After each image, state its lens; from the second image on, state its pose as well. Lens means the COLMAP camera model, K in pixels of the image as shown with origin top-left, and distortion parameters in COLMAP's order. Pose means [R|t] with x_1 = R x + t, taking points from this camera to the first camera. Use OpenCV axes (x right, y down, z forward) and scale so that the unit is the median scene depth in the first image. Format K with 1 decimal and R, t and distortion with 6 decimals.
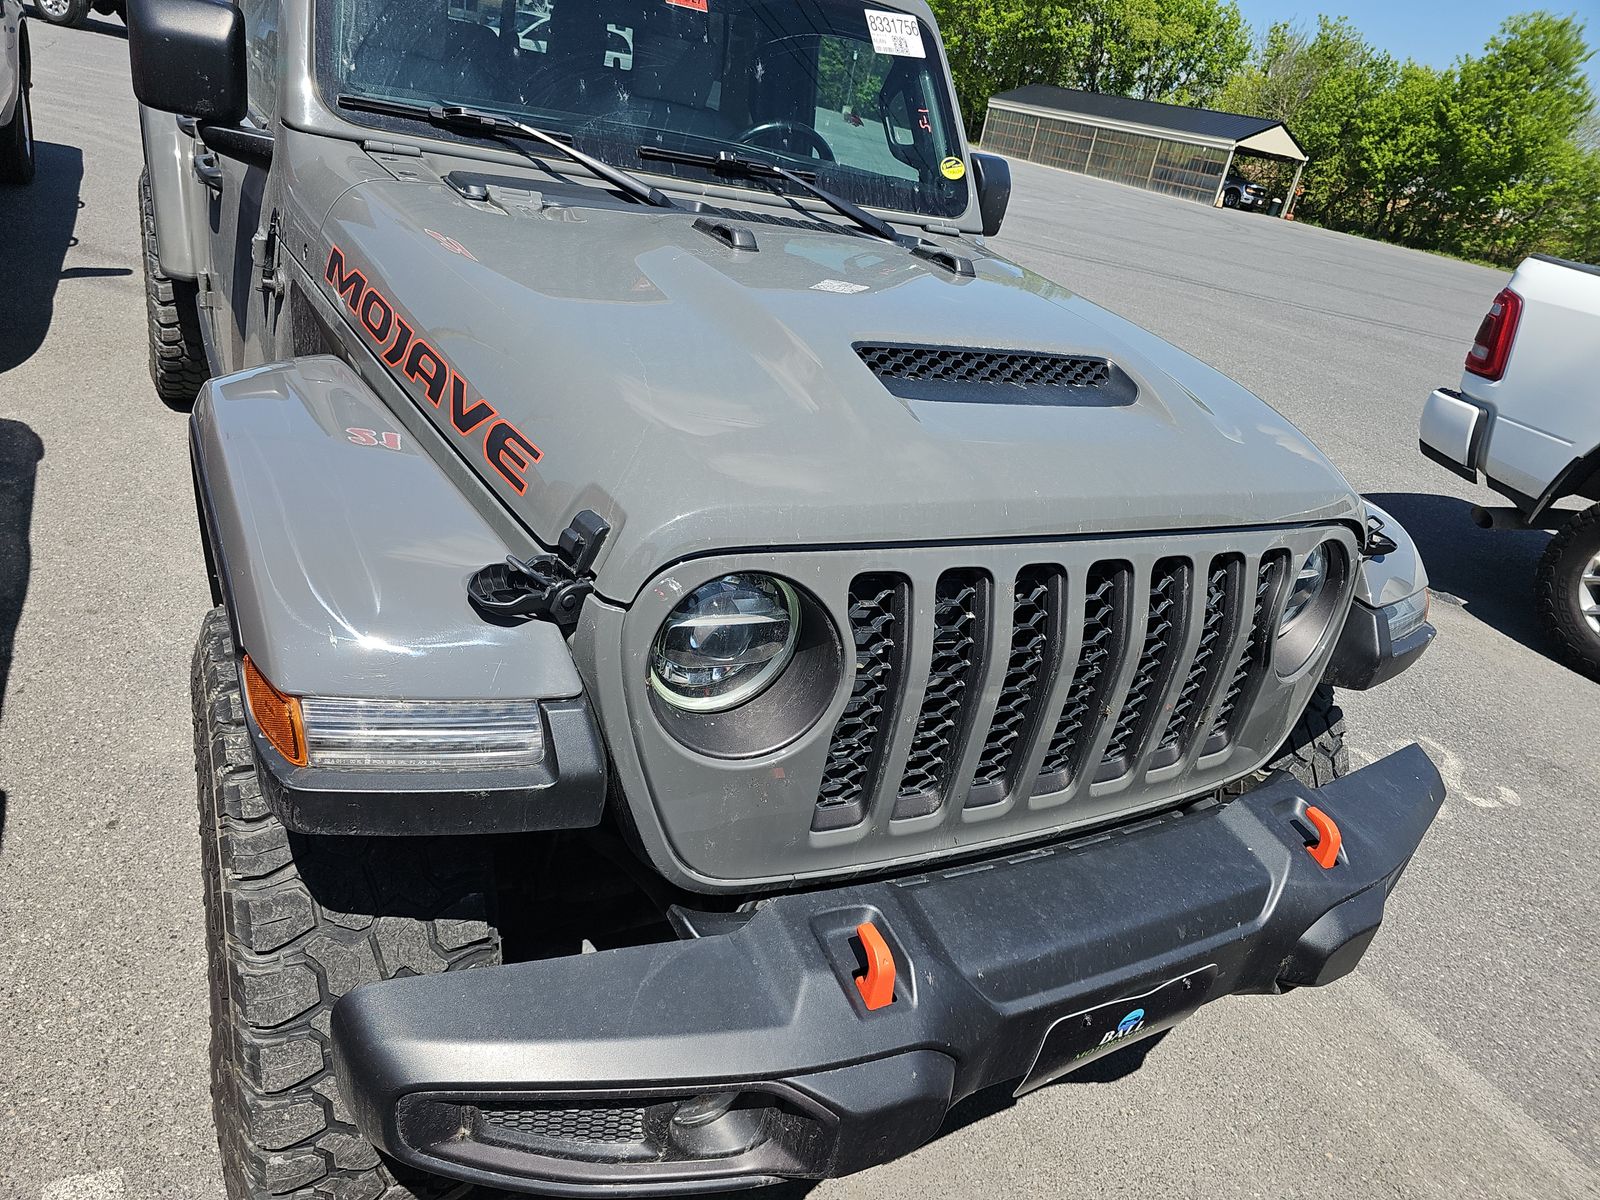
lens RADIAL K [[1035.5, 0, 773.1], [0, 1035.5, 596.2], [0, 0, 1]] dist [0.032263, -0.056117]
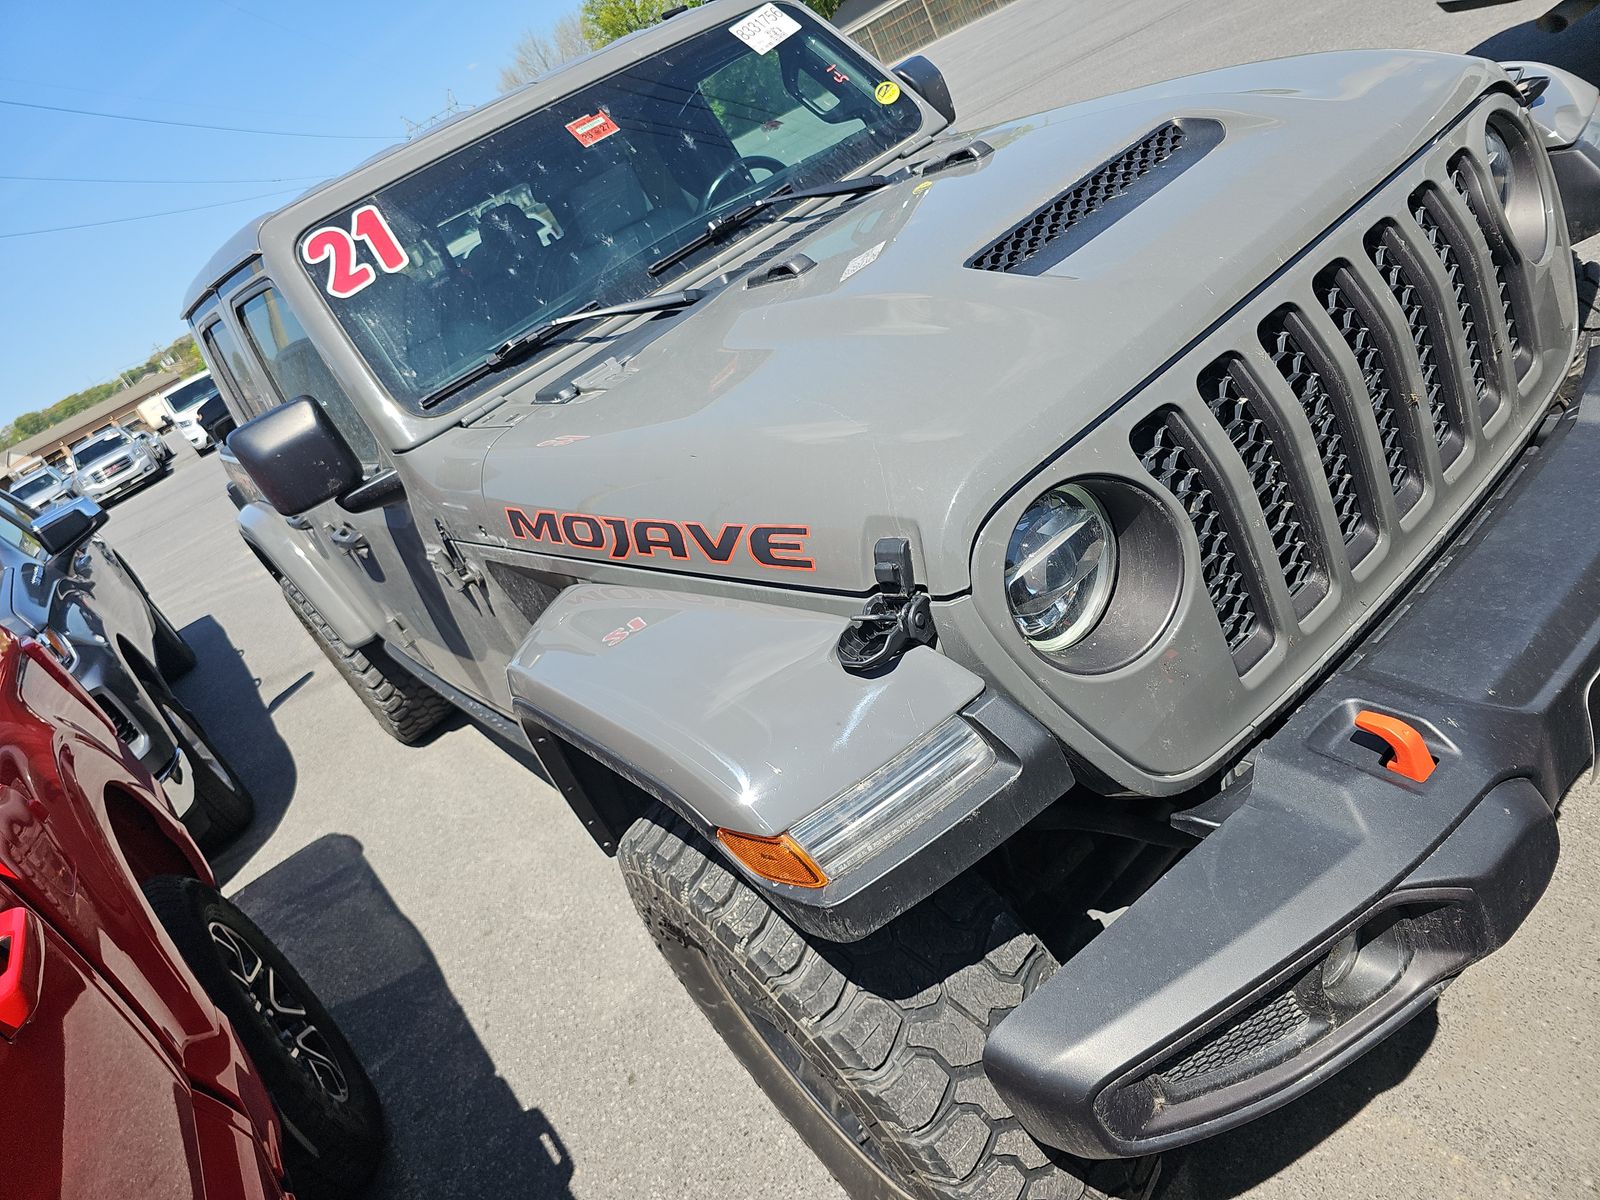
lens RADIAL K [[1035.5, 0, 773.1], [0, 1035.5, 596.2], [0, 0, 1]] dist [0.032263, -0.056117]
pose [[0.791493, -0.594155, -0.143242, -0.125088], [0.589325, 0.804048, -0.078761, -0.016169], [0.161970, -0.022077, 0.986549, -0.035387]]
